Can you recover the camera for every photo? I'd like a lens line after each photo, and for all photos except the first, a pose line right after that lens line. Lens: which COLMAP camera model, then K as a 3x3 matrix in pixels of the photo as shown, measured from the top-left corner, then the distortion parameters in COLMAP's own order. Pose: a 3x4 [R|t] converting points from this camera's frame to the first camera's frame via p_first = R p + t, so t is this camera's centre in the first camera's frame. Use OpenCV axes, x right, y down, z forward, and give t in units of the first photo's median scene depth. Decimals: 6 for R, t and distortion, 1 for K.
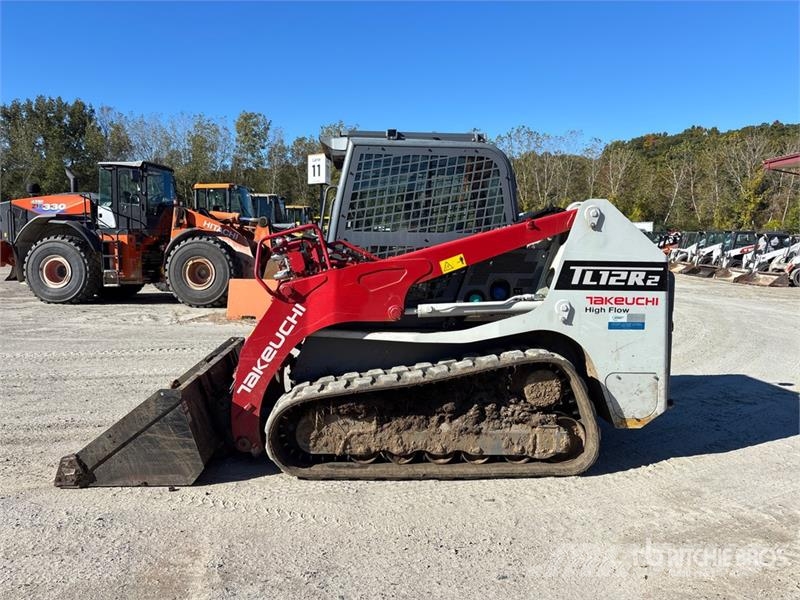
lens RADIAL K [[615.0, 0, 395.5], [0, 615.0, 286.3], [0, 0, 1]] dist [0.021066, -0.001697]
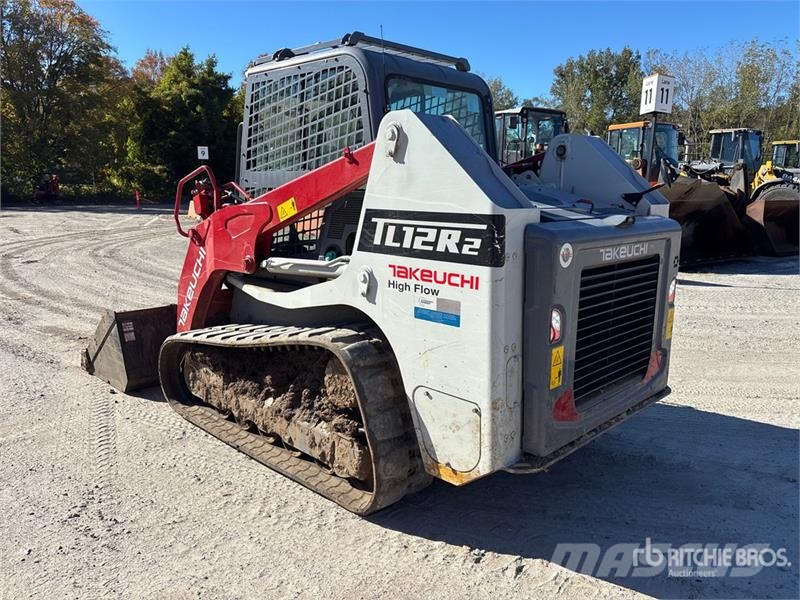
lens RADIAL K [[610.6, 0, 400.6], [0, 610.6, 298.8], [0, 0, 1]] dist [0.053158, -0.067889]
pose [[0.669787, 0.125699, -0.731836, 0.800910], [-0.048404, 0.990863, 0.125889, -0.029720], [0.740974, -0.048895, 0.669752, 0.565671]]
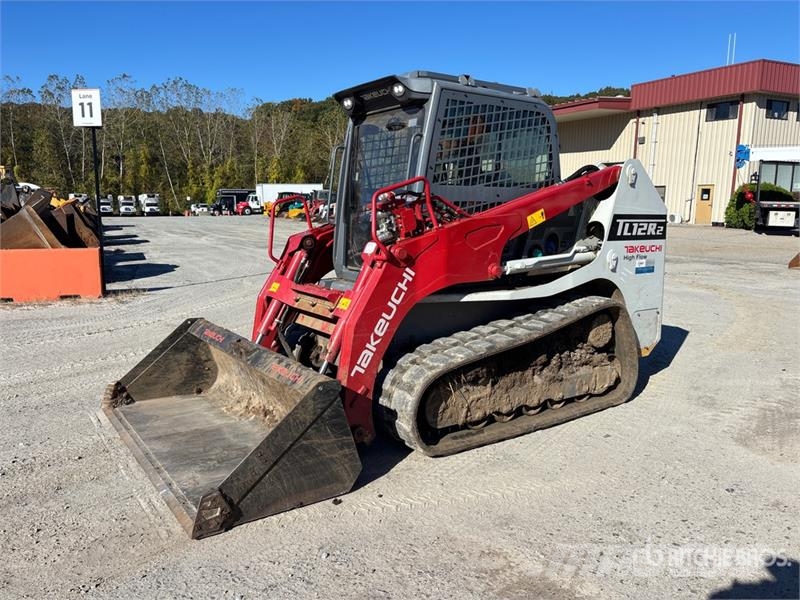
lens RADIAL K [[610.6, 0, 400.6], [0, 610.6, 298.8], [0, 0, 1]] dist [0.053158, -0.067889]
pose [[0.847911, -0.083656, 0.523497, -0.631230], [0.039891, 0.994739, 0.094351, -0.010034], [-0.528636, -0.059118, 0.846787, 0.259120]]
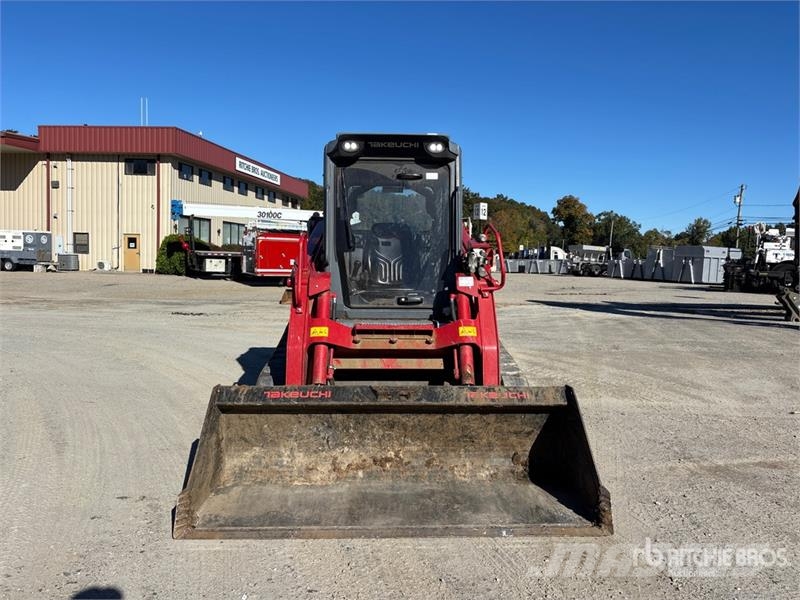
lens RADIAL K [[611.0, 0, 397.4], [0, 611.0, 295.1], [0, 0, 1]] dist [0.048161, -0.060198]
pose [[0.009403, -0.063459, 0.997940, -1.219689], [0.056241, 0.996438, 0.062834, -0.050904], [-0.998373, 0.055534, 0.012939, 1.146526]]
